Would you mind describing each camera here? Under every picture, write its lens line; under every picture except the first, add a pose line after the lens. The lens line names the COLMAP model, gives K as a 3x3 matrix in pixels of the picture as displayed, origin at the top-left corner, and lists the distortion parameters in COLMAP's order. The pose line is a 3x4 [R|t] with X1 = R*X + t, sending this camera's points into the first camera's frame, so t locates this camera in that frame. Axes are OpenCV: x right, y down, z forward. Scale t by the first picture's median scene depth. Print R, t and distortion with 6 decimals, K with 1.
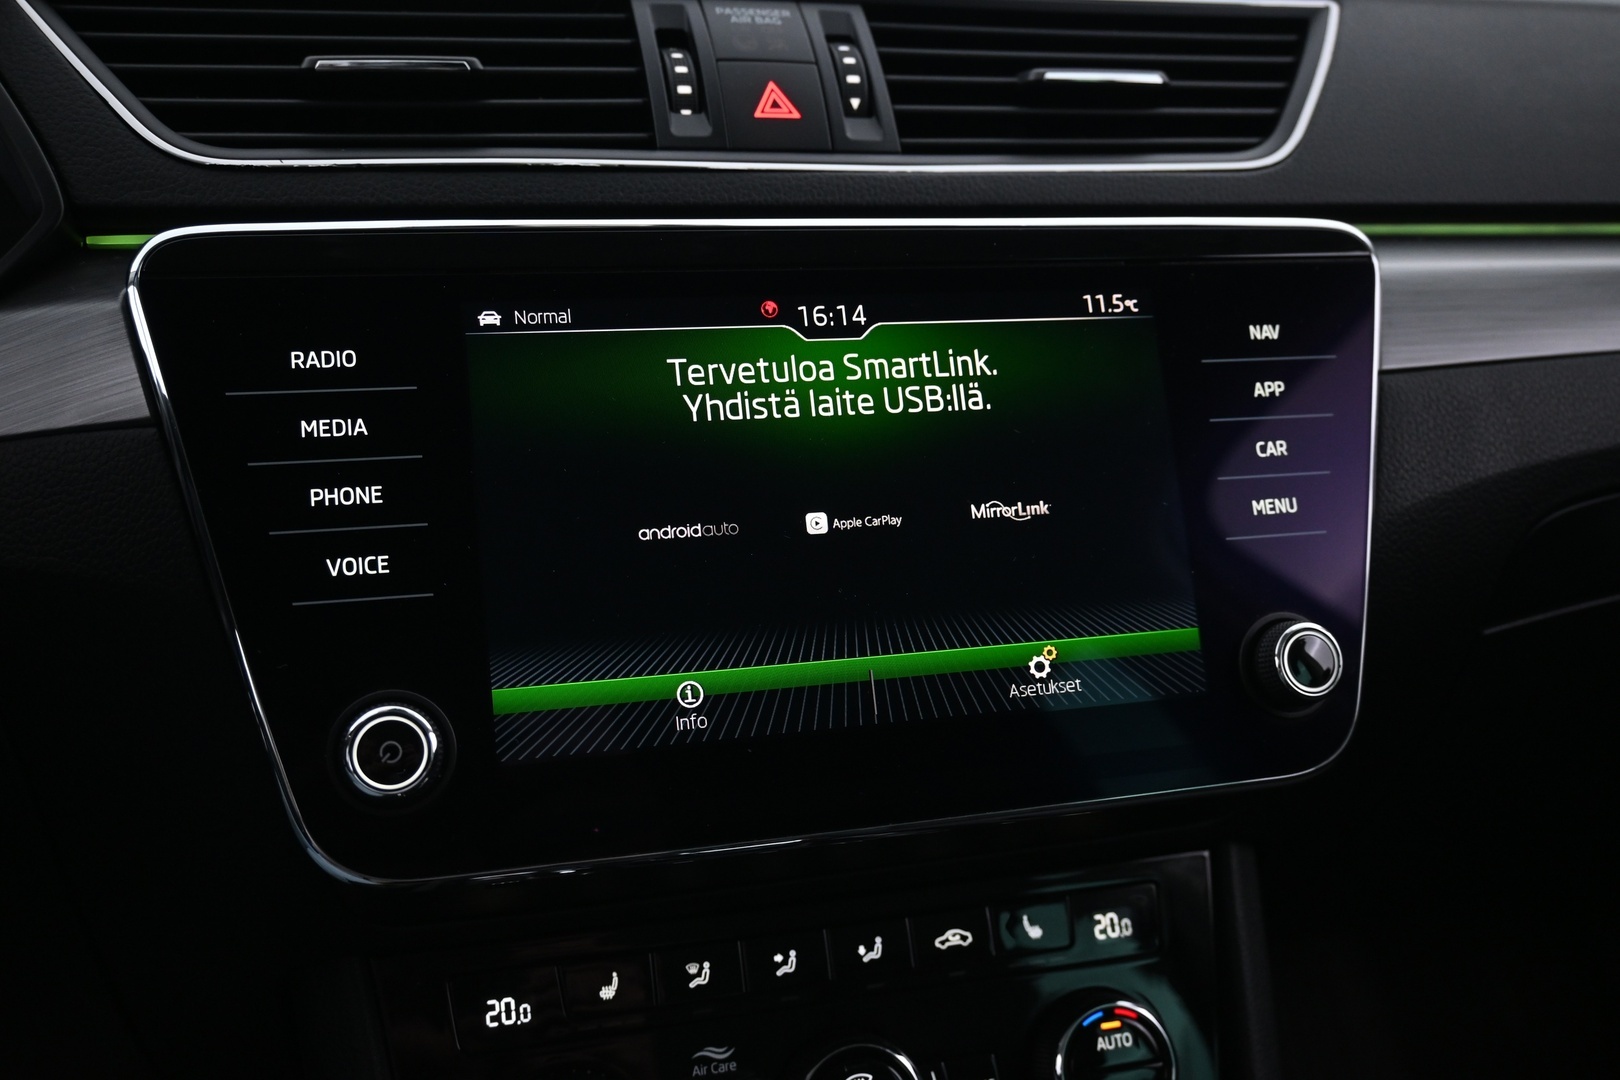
lens RADIAL K [[1475.0, 0, 811.3], [0, 1475.0, 542.7], [0, 0, 1]] dist [-0.012357, 0.000000]
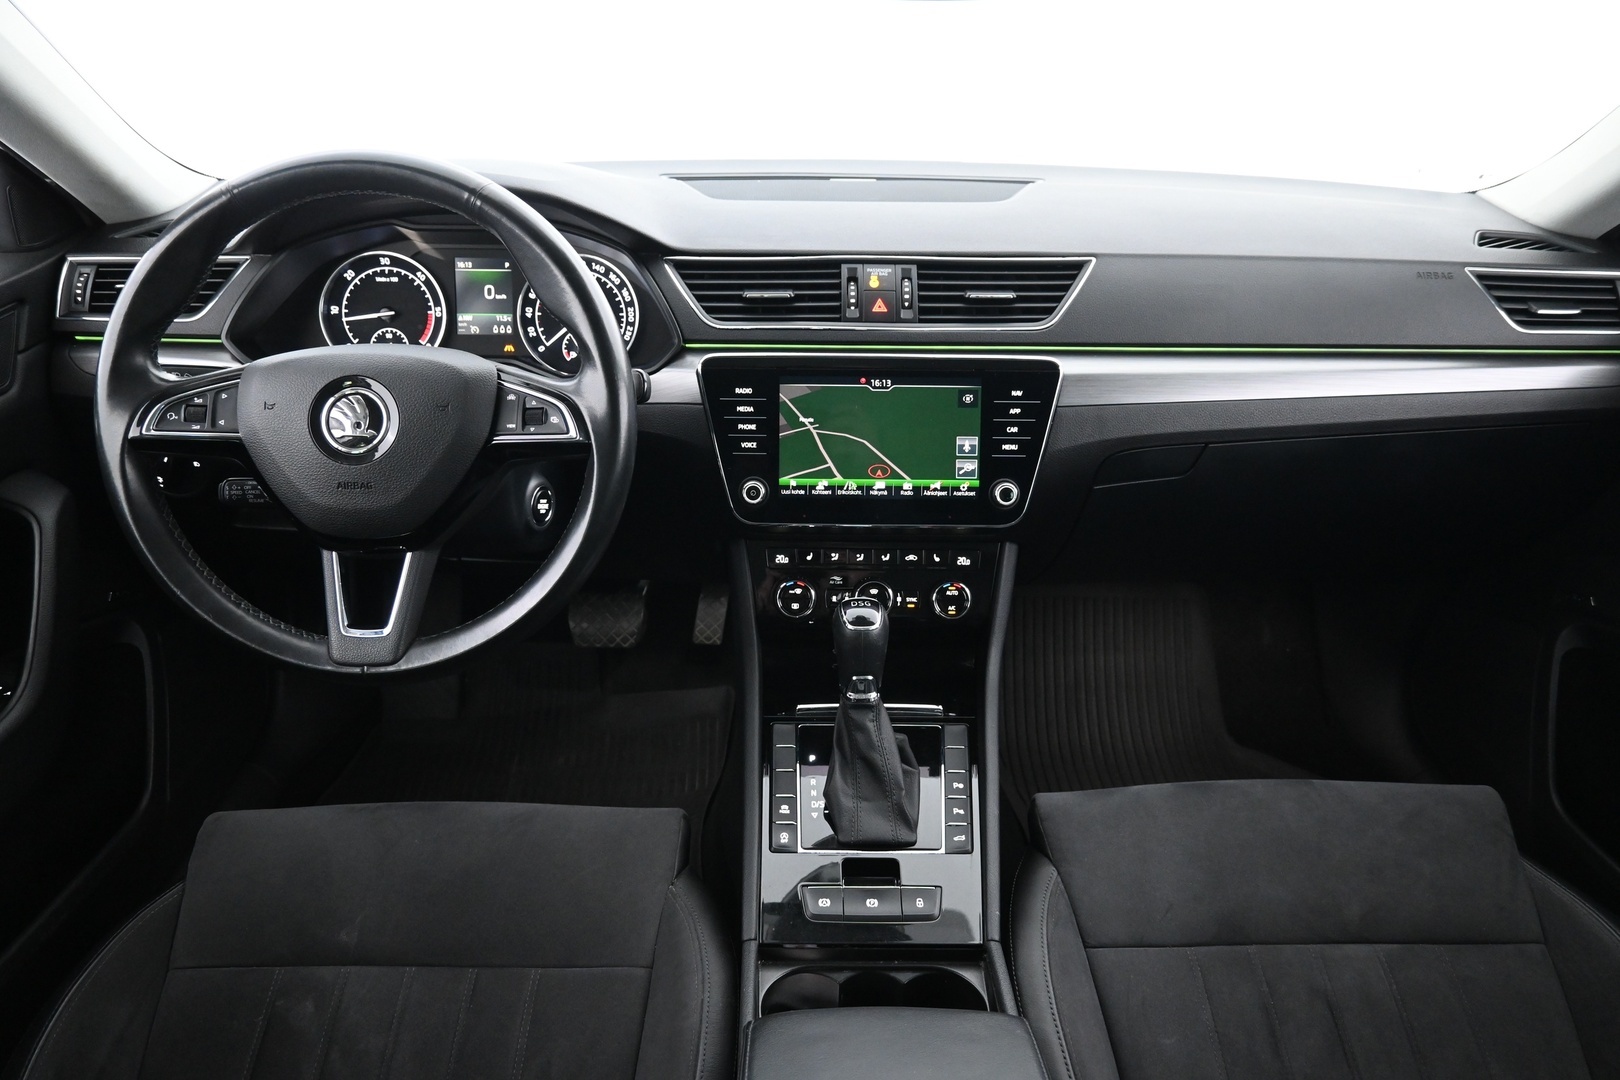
lens RADIAL K [[1112.0, 0, 812.9], [0, 1112.0, 546.5], [0, 0, 1]] dist [-0.007401, 0.012974]
pose [[0.962866, 0.137760, -0.232189, 0.498662], [-0.073342, 0.961147, 0.266117, -0.446525], [0.259828, -0.239206, 0.935559, -1.537025]]
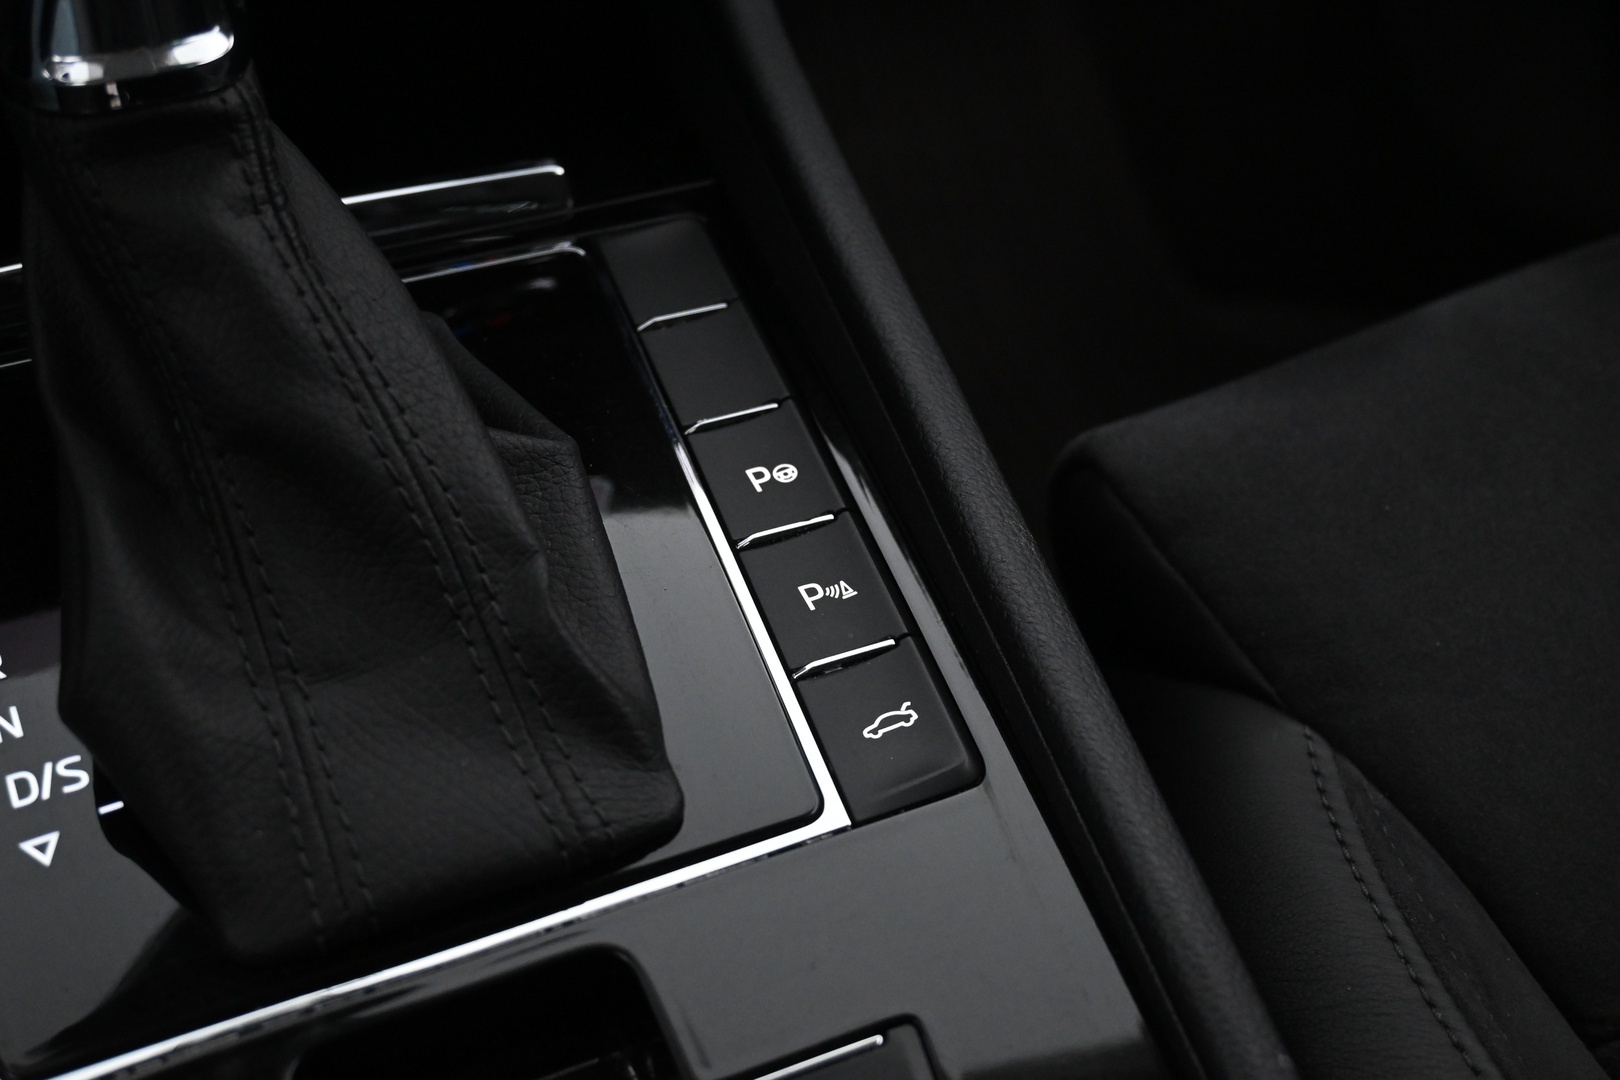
lens RADIAL K [[1893.2, 0, 809.7], [0, 1893.2, 542.5], [0, 0, 1]] dist [0.002379, 0.000000]
pose [[0.987020, -0.092470, 0.131305, 0.211791], [0.030645, 0.911024, 0.411213, 0.387901], [-0.157647, -0.401851, 0.902033, -0.024685]]
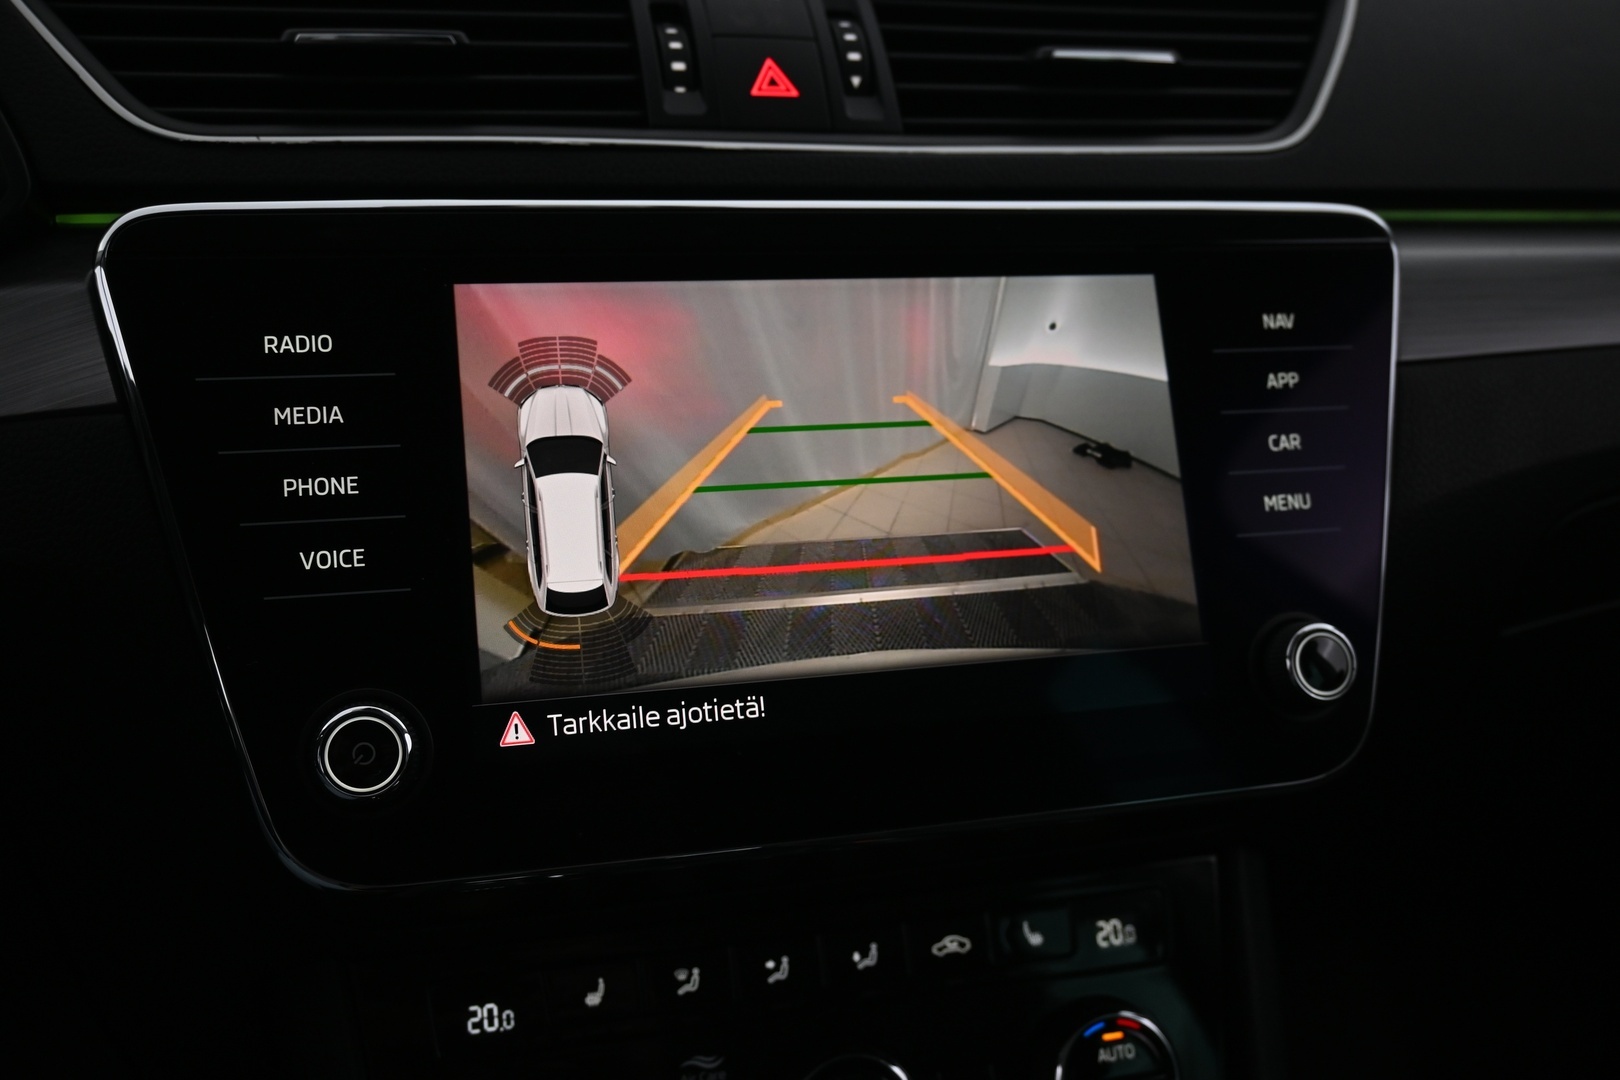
lens RADIAL K [[1475.0, 0, 811.0], [0, 1475.0, 541.2], [0, 0, 1]] dist [-0.012357, 0.000000]
pose [[0.999958, 0.006687, -0.006332, 0.009042], [-0.006634, 0.999942, 0.008435, -0.005253], [0.006388, -0.008392, 0.999944, 0.033699]]
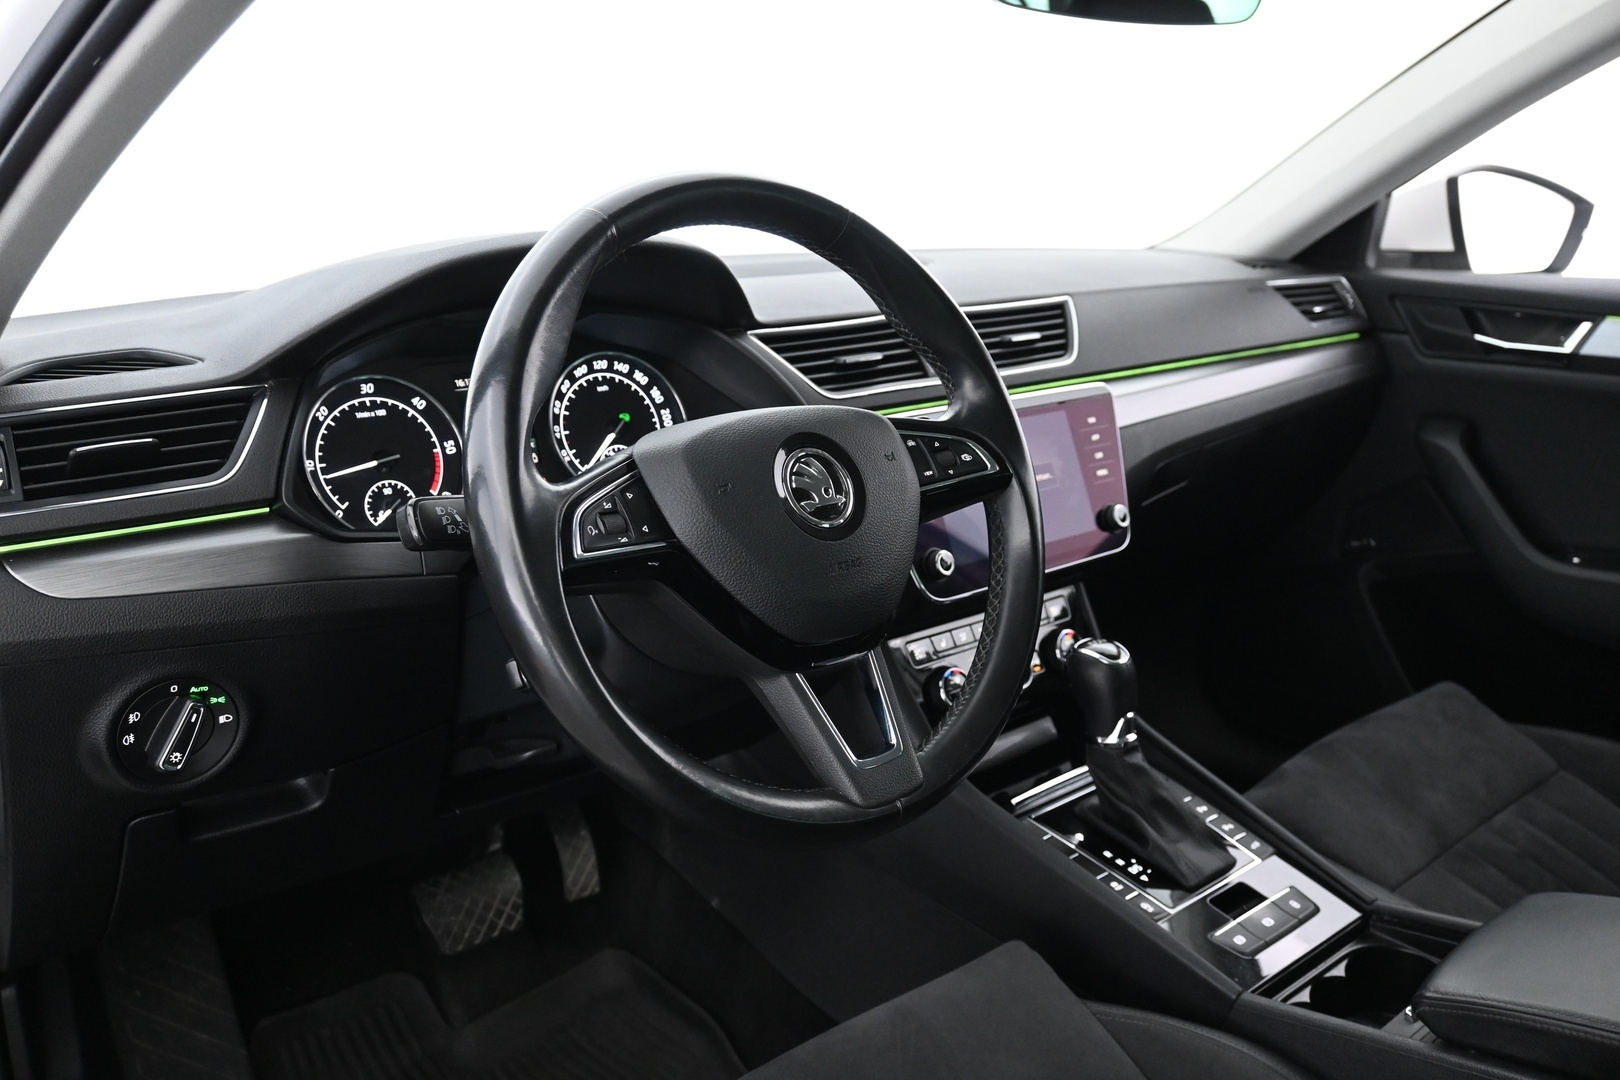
lens RADIAL K [[1389.0, 0, 811.5], [0, 1389.0, 528.2], [0, 0, 1]] dist [0.018040, 0.002686]
pose [[0.904144, -0.108193, 0.413301, -1.597921], [0.098172, 0.994130, 0.045477, -0.106665], [-0.415795, -0.000543, 0.909458, -1.596131]]
